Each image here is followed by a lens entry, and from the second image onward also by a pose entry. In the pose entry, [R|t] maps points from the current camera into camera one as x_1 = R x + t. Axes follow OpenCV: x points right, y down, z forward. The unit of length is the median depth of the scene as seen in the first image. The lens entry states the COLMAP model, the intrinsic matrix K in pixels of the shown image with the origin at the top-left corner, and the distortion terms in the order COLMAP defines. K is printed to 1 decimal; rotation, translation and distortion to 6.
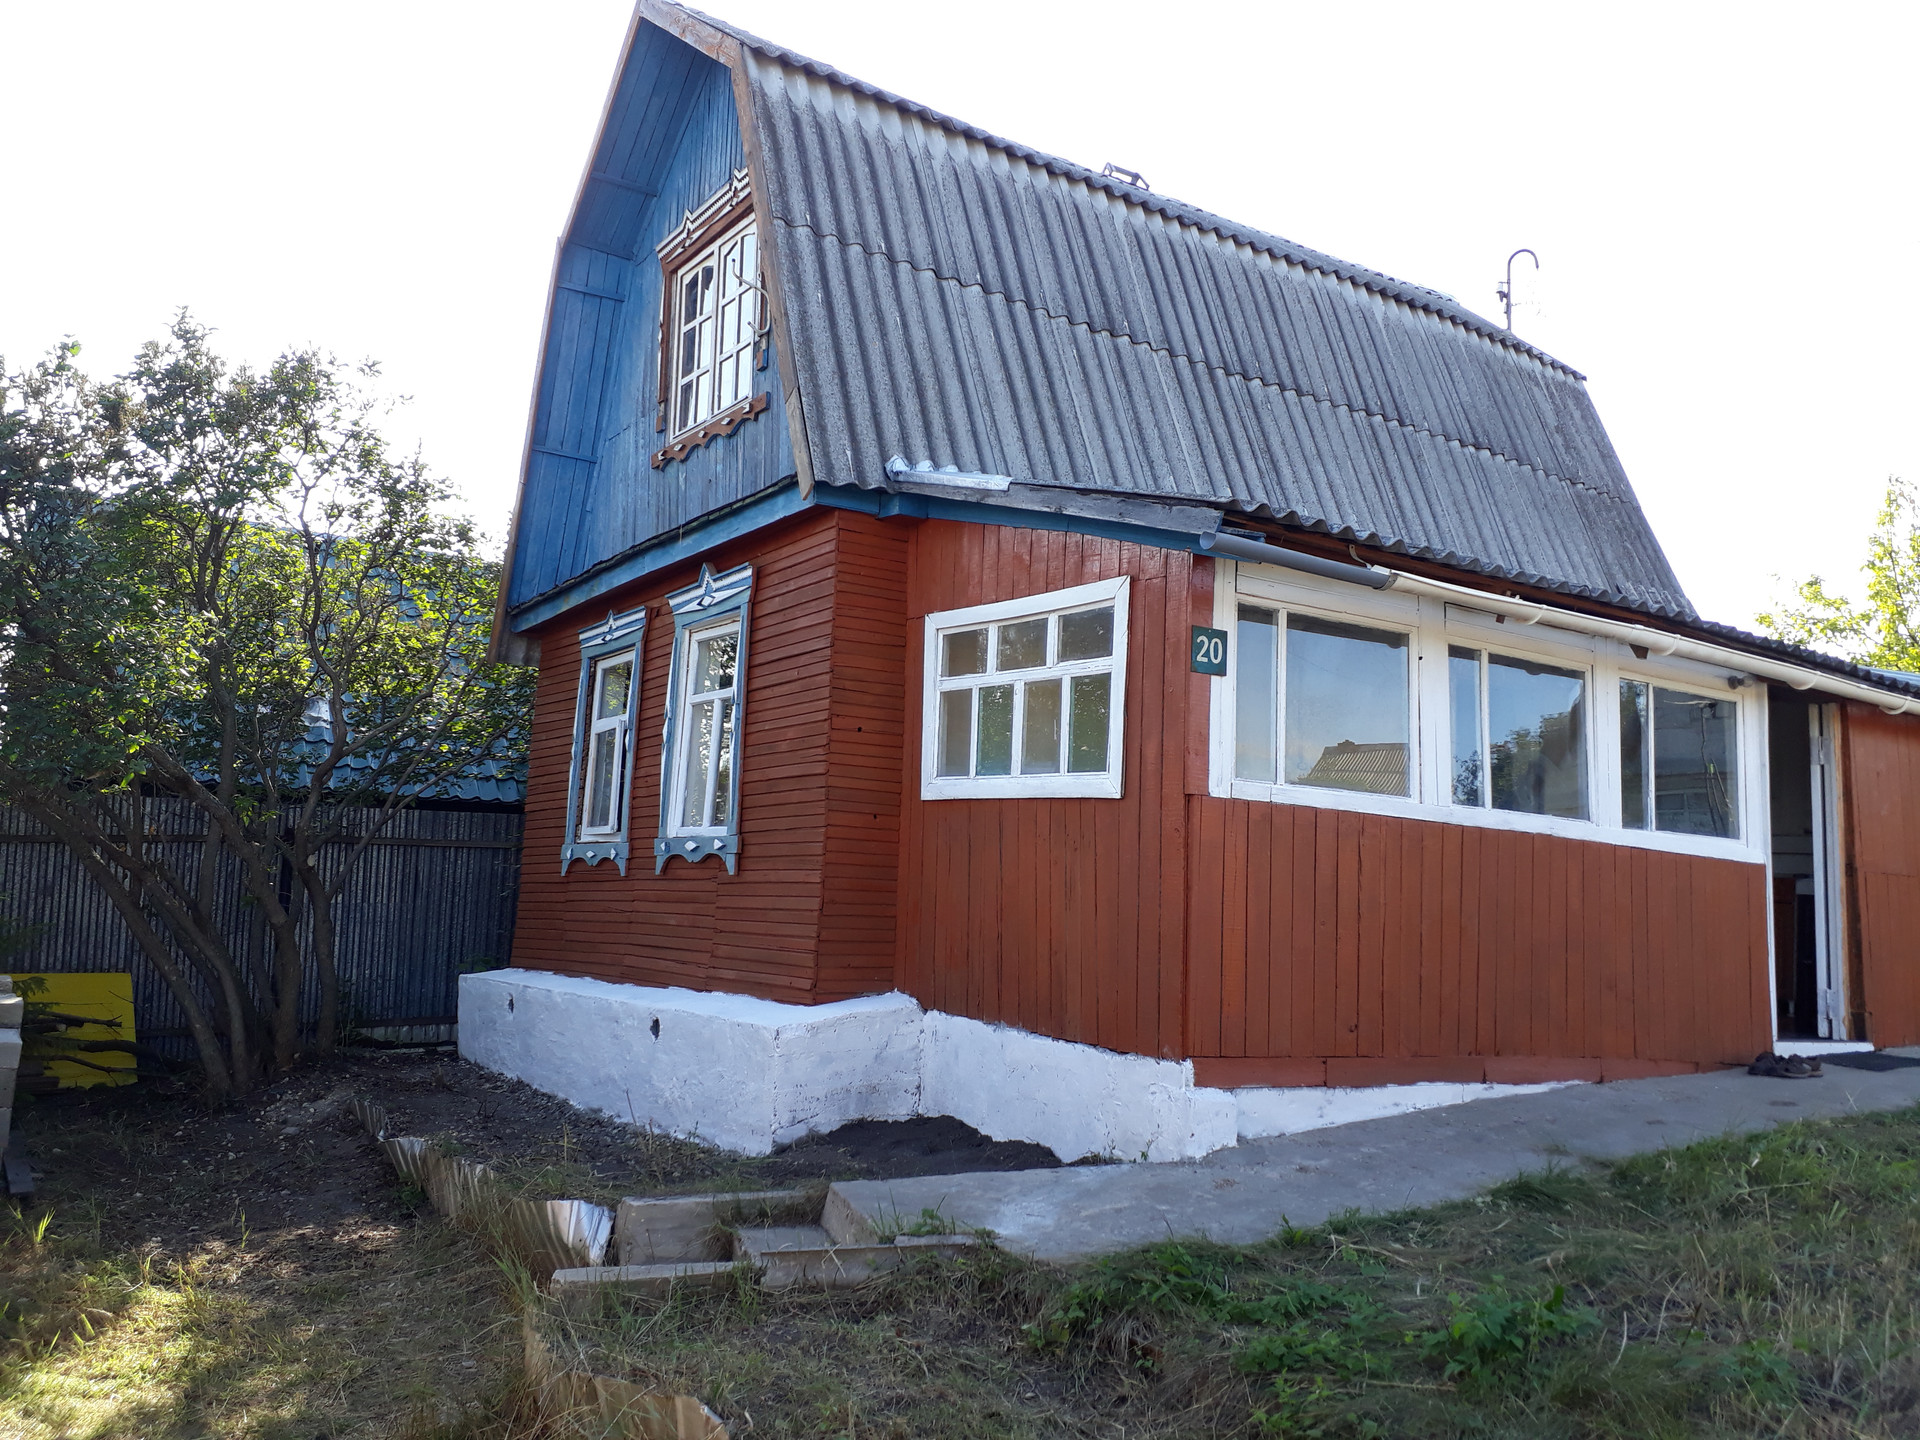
lens RADIAL K [[1506.8, 0, 960.0], [0, 1506.8, 720.0], [0, 0, 1]] dist [0.030913, -0.007957]
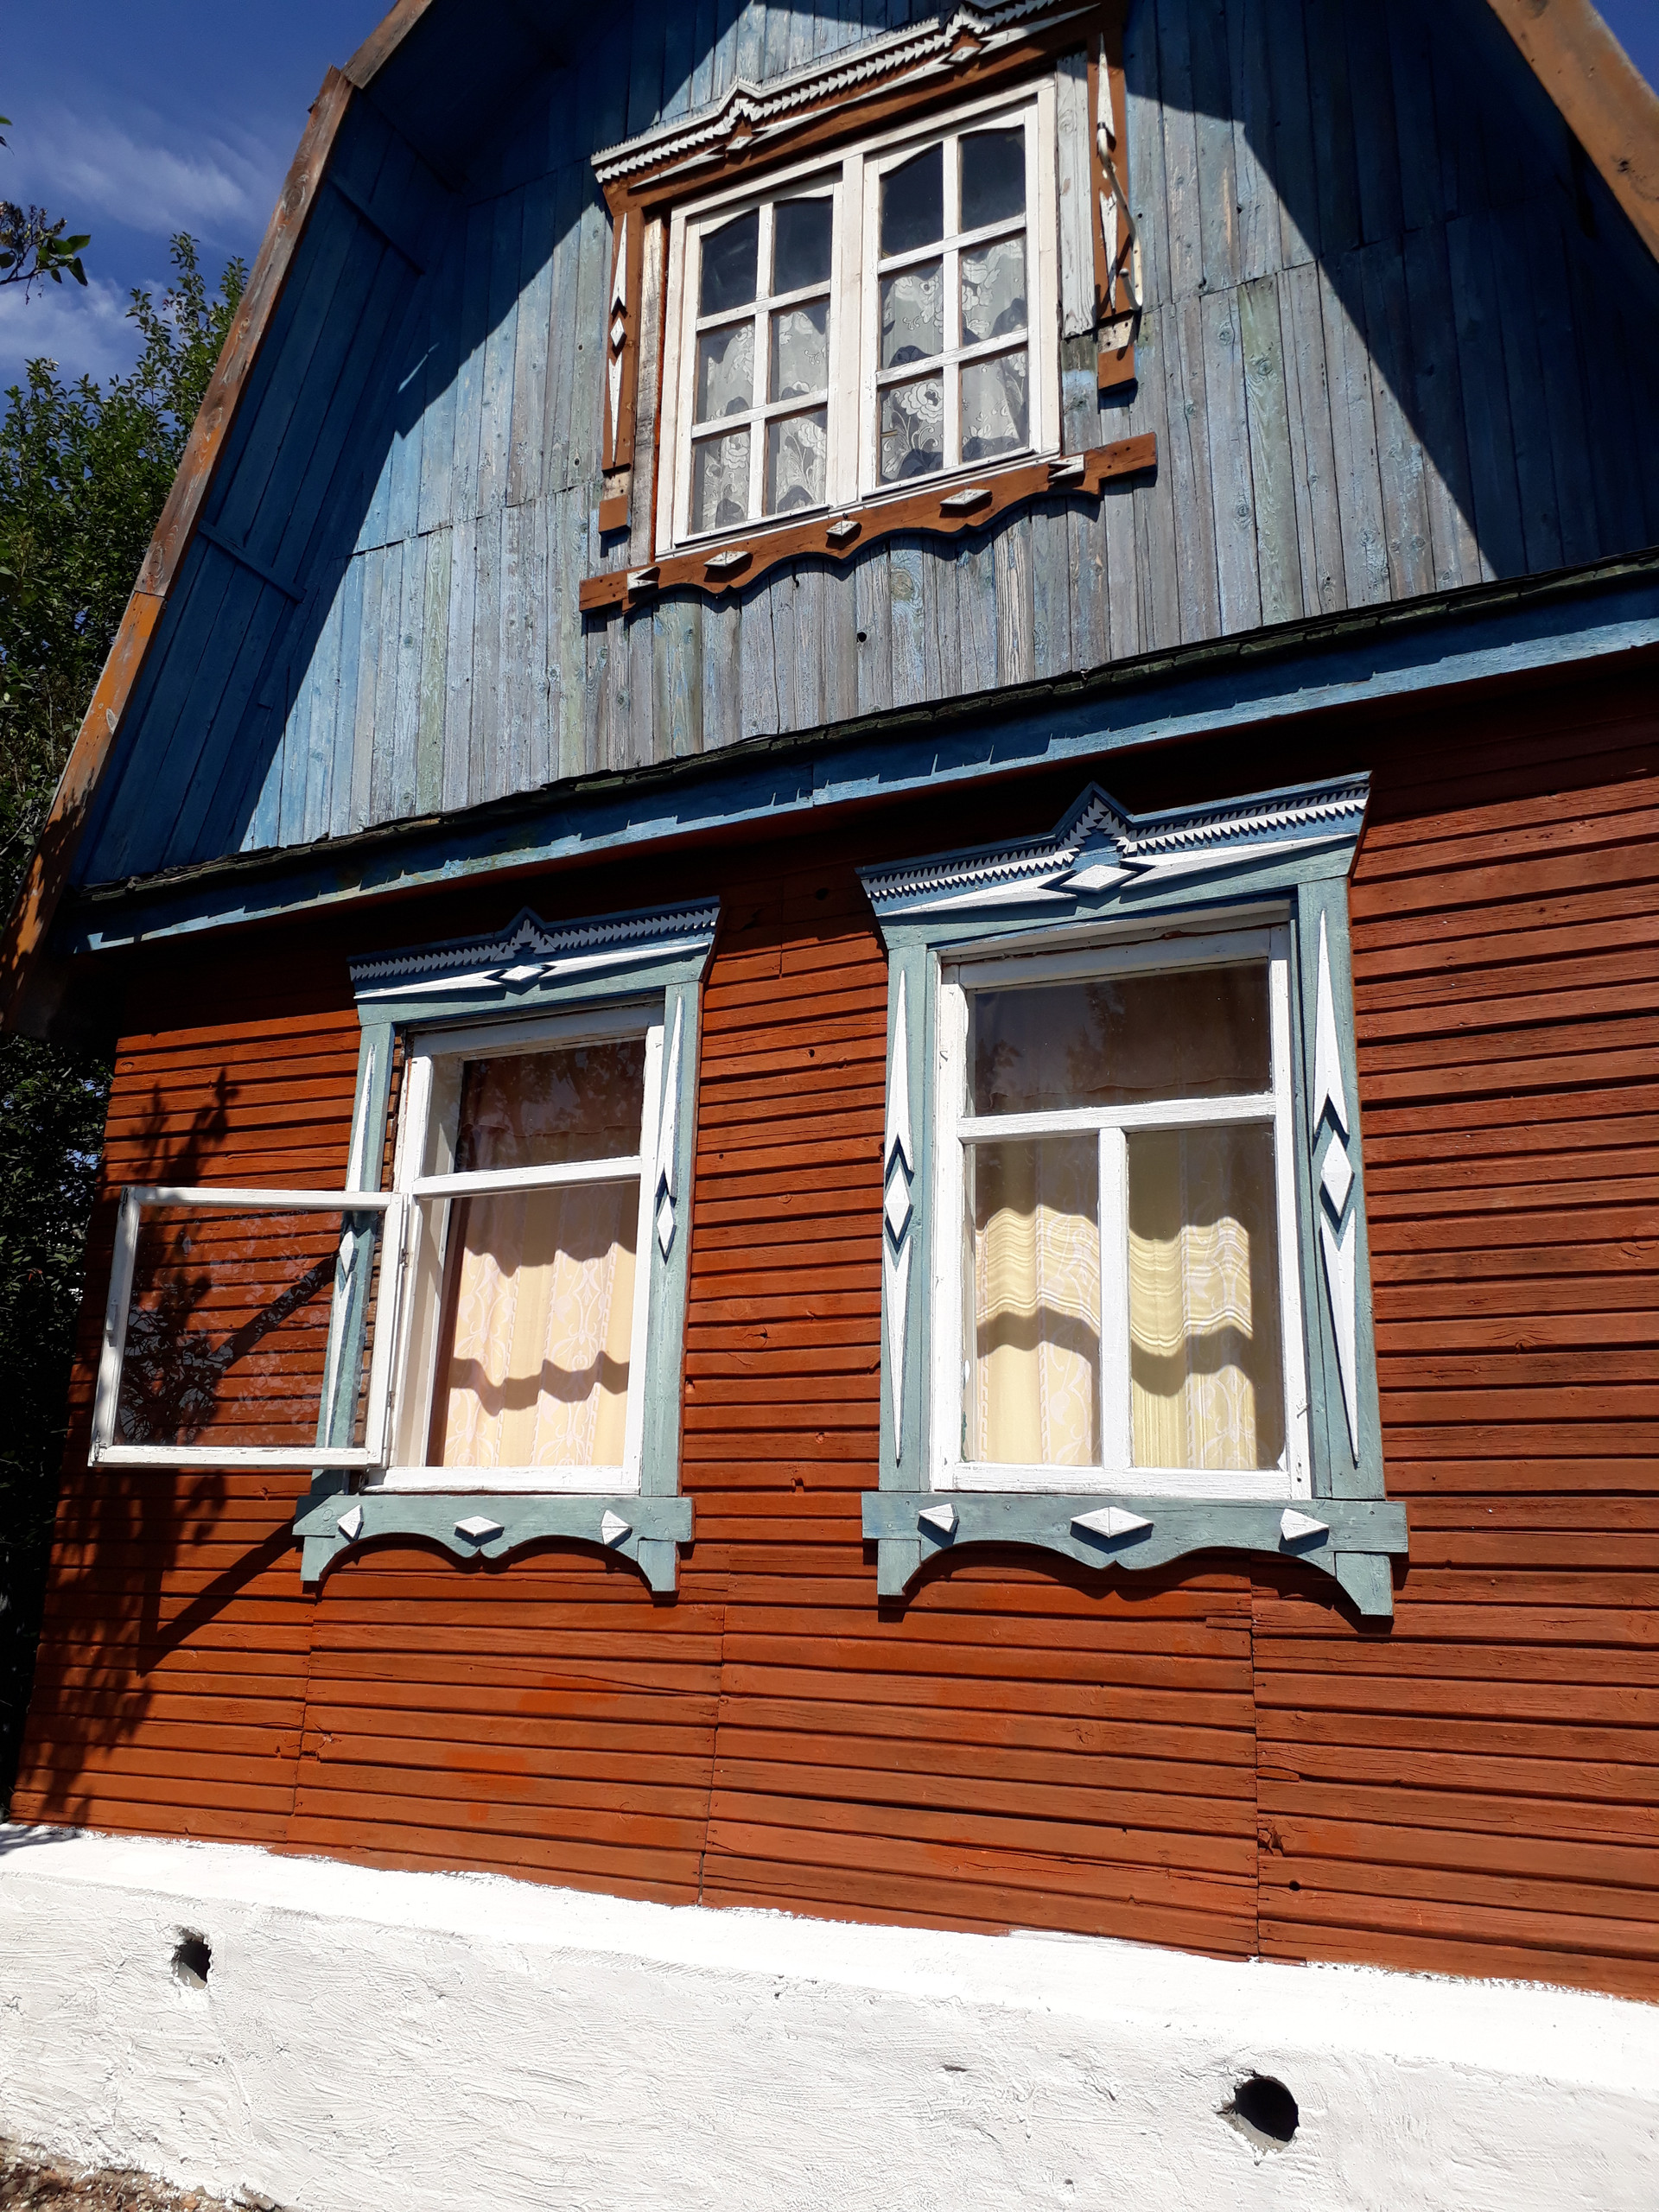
lens RADIAL K [[1812.5, 0, 829.5], [0, 1812.5, 1106.0], [0, 0, 1]] dist [0.164497, -0.239749]
pose [[0.873155, 0.120497, 0.472314, -0.564726], [-0.056191, 0.987386, -0.148024, 0.069328], [-0.484193, 0.102708, 0.868912, 0.790986]]
